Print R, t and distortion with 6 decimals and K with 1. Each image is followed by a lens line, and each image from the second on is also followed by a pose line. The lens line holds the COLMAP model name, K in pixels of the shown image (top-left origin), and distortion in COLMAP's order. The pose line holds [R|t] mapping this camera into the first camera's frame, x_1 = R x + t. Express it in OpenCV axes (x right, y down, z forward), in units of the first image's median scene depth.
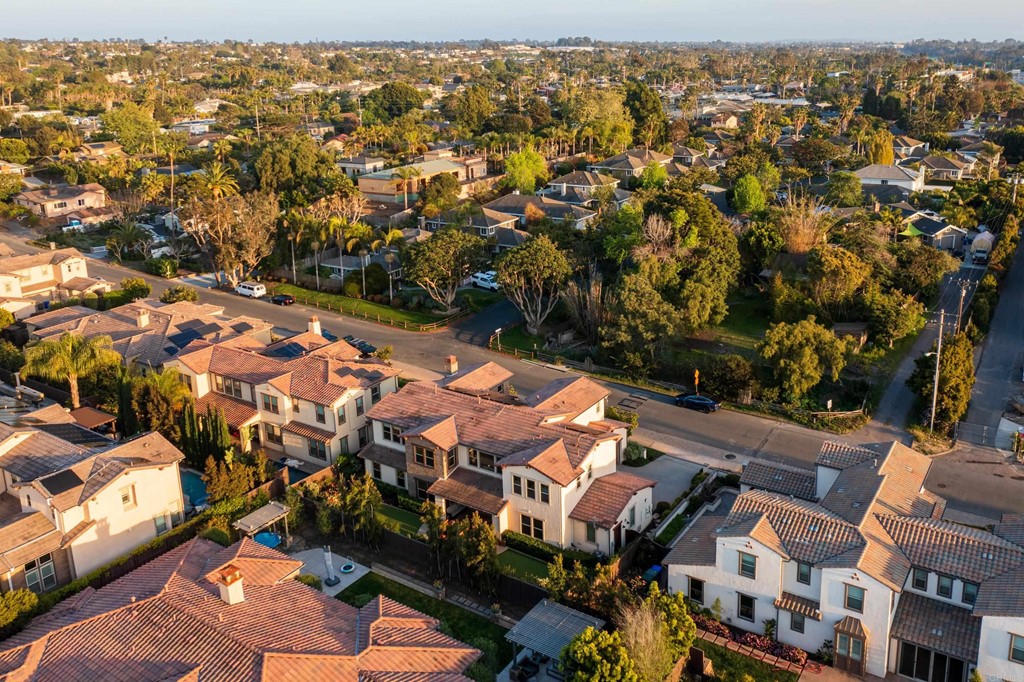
lens RADIAL K [[772.5, 0, 512.0], [0, 772.5, 341.0], [0, 0, 1]] dist [-0.001685, 0.000023]
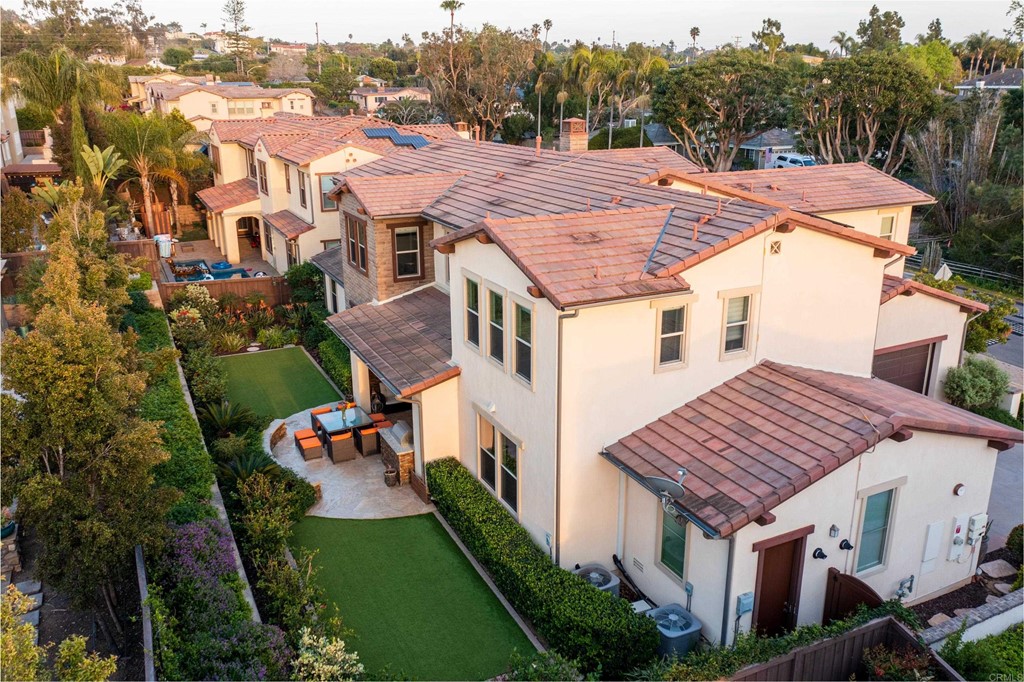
lens RADIAL K [[772.5, 0, 512.0], [0, 772.5, 341.0], [0, 0, 1]] dist [-0.001685, 0.000023]
pose [[0.874586, 0.177916, -0.451049, 0.158032], [-0.180558, 0.982846, 0.037580, 0.182844], [0.449998, 0.048574, 0.891708, 0.736211]]
